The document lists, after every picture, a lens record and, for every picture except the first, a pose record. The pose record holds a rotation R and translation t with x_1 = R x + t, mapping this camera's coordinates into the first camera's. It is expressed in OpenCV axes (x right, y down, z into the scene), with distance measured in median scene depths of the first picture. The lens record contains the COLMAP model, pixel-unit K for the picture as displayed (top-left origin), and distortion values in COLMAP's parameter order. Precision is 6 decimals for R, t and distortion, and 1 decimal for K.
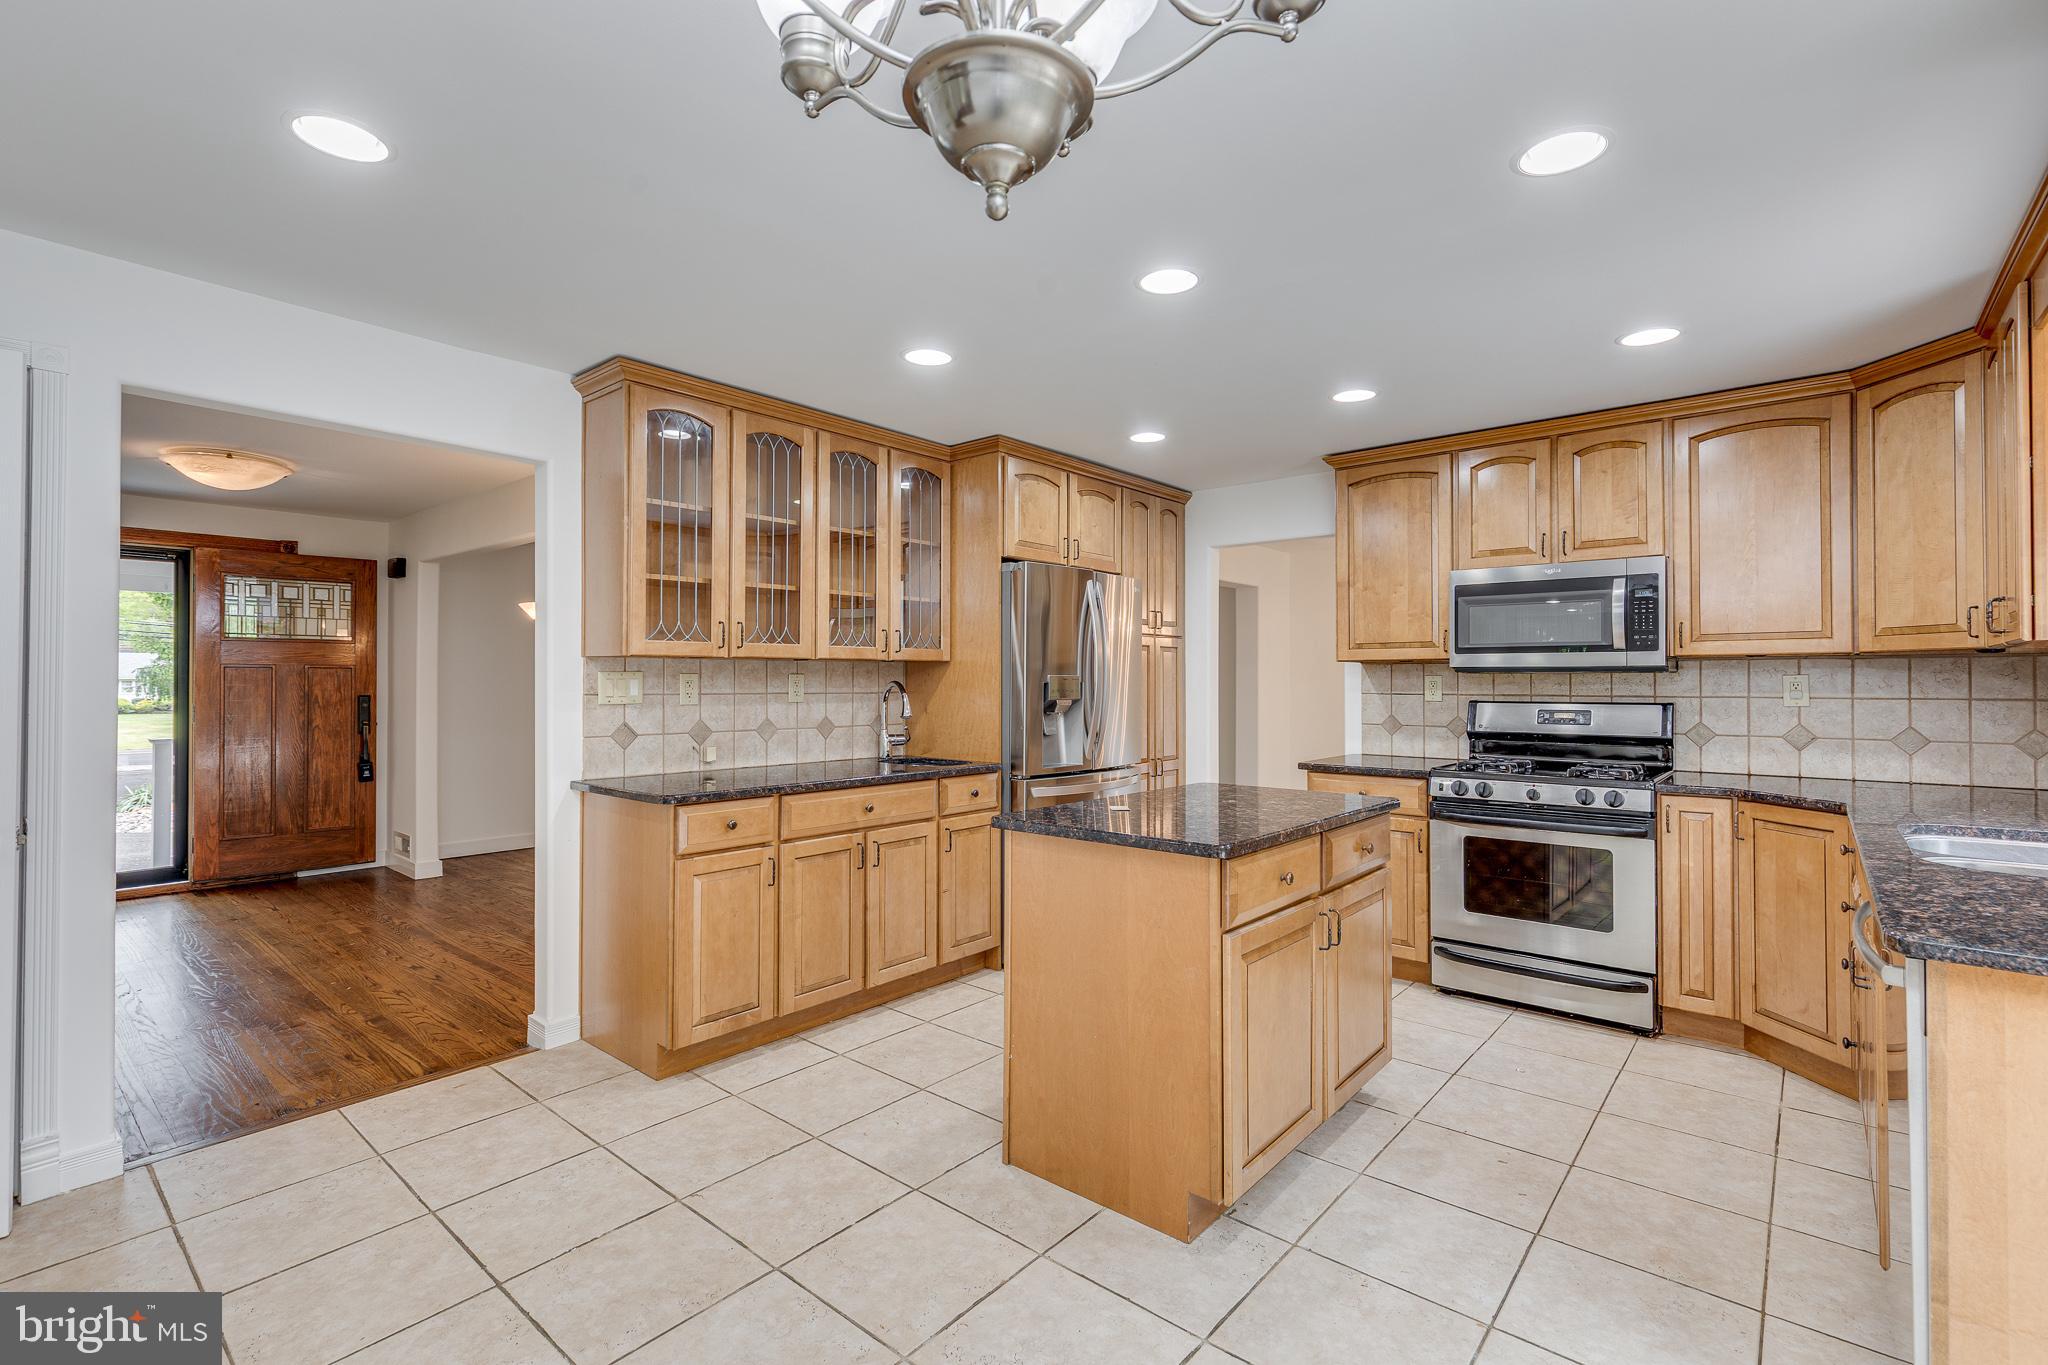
lens RADIAL K [[926.8, 0, 1017.1], [0, 926.8, 681.9], [0, 0, 1]] dist [0.000925, -0.000947]
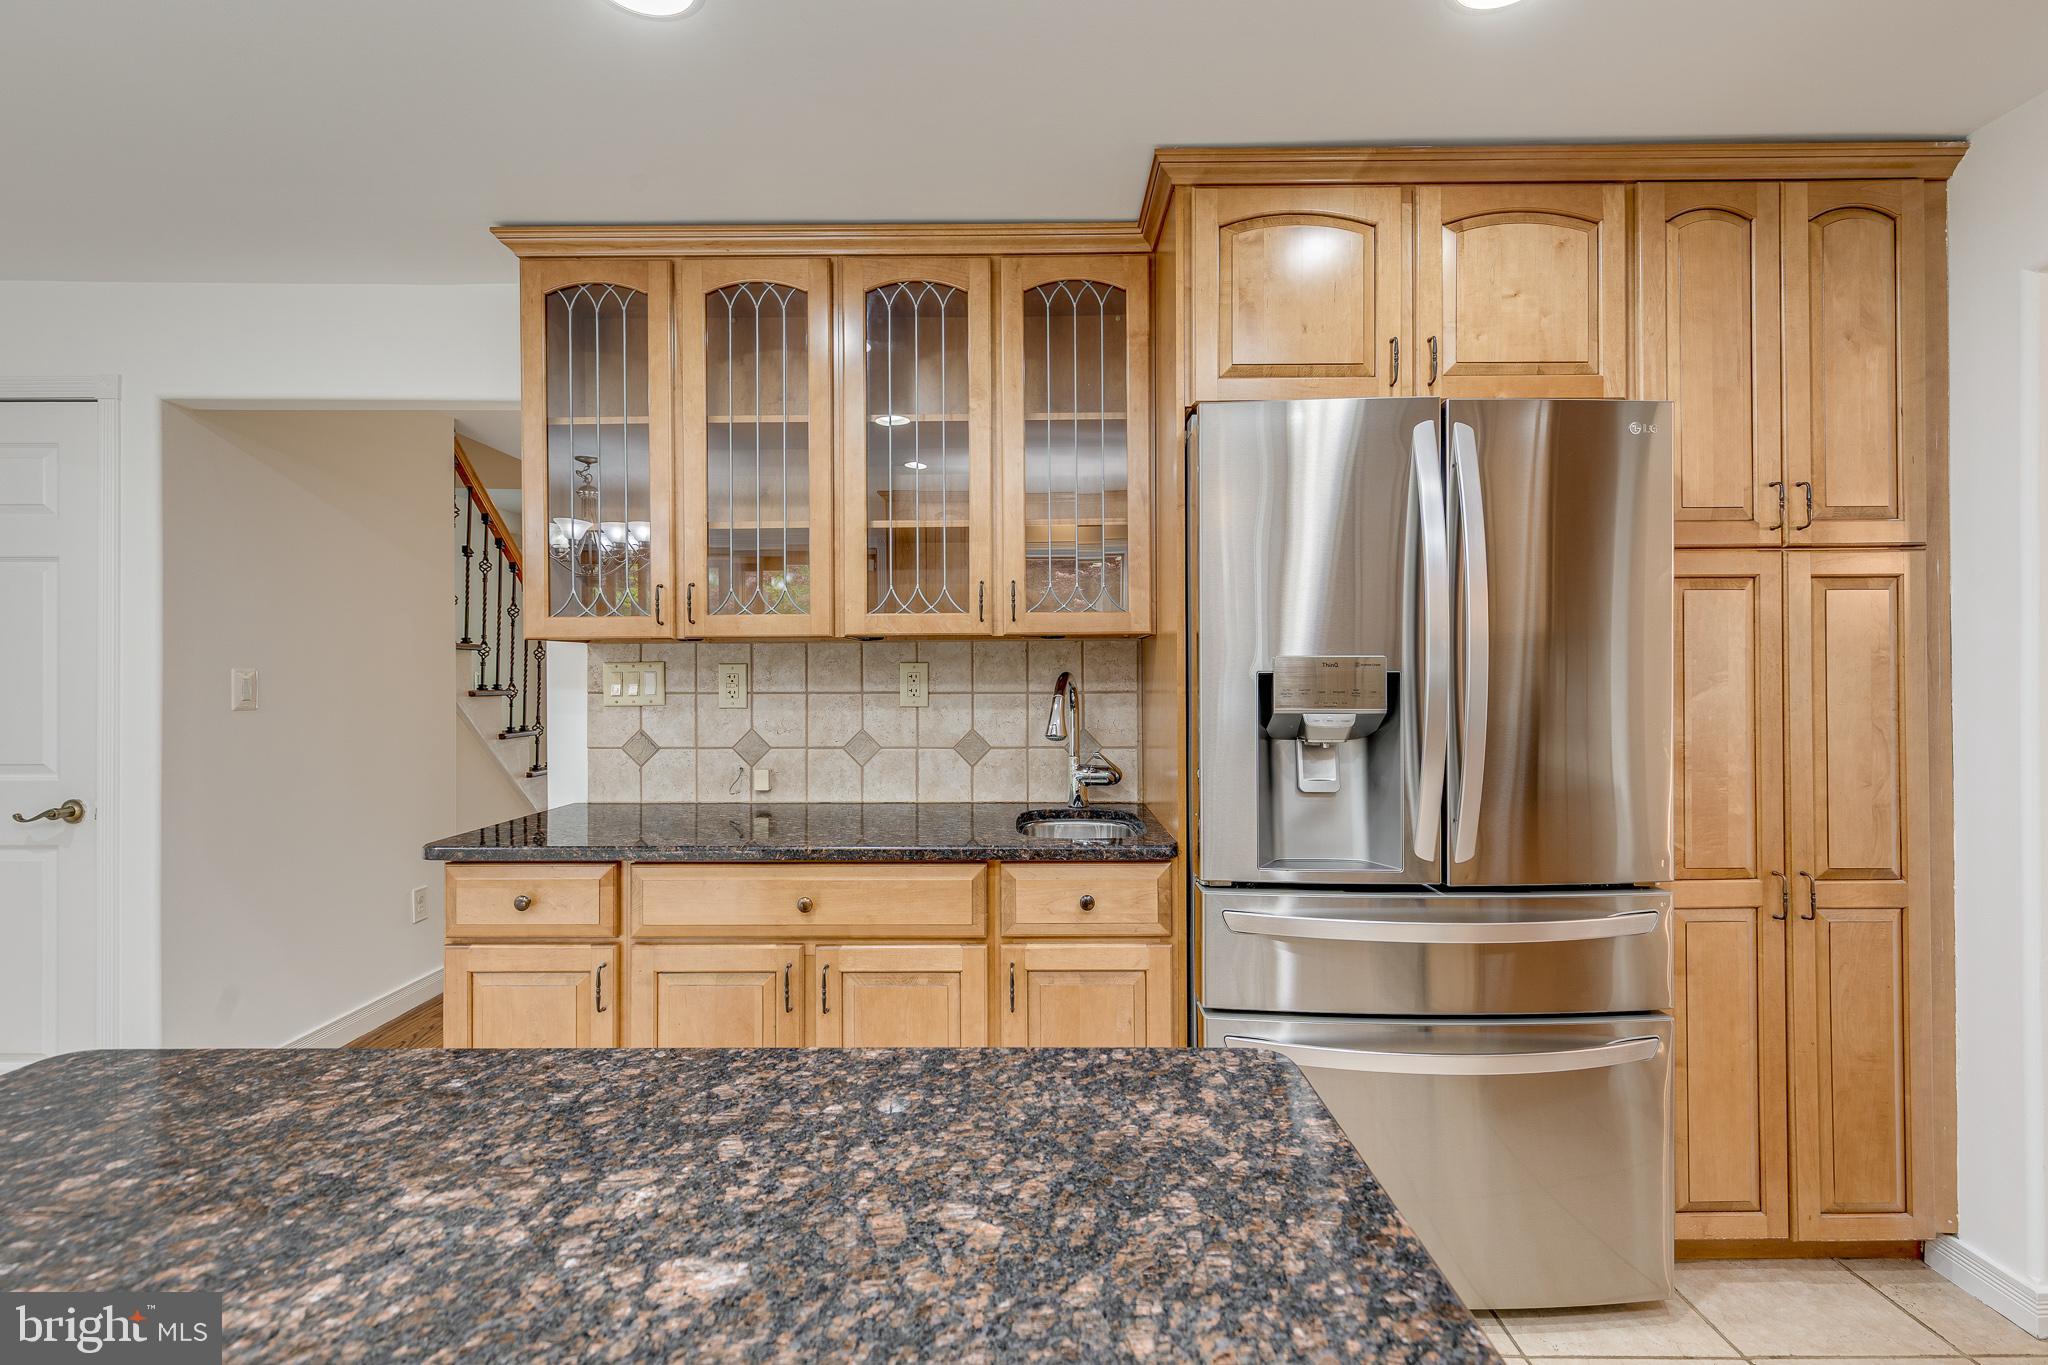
lens RADIAL K [[926.8, 0, 1026.5], [0, 926.8, 676.5], [0, 0, 1]] dist [0.000925, -0.000947]
pose [[0.645568, -0.004667, -0.763689, 0.311901], [0.005021, 0.999986, -0.001867, 0.002933], [0.763687, -0.002629, 0.645582, 0.675365]]
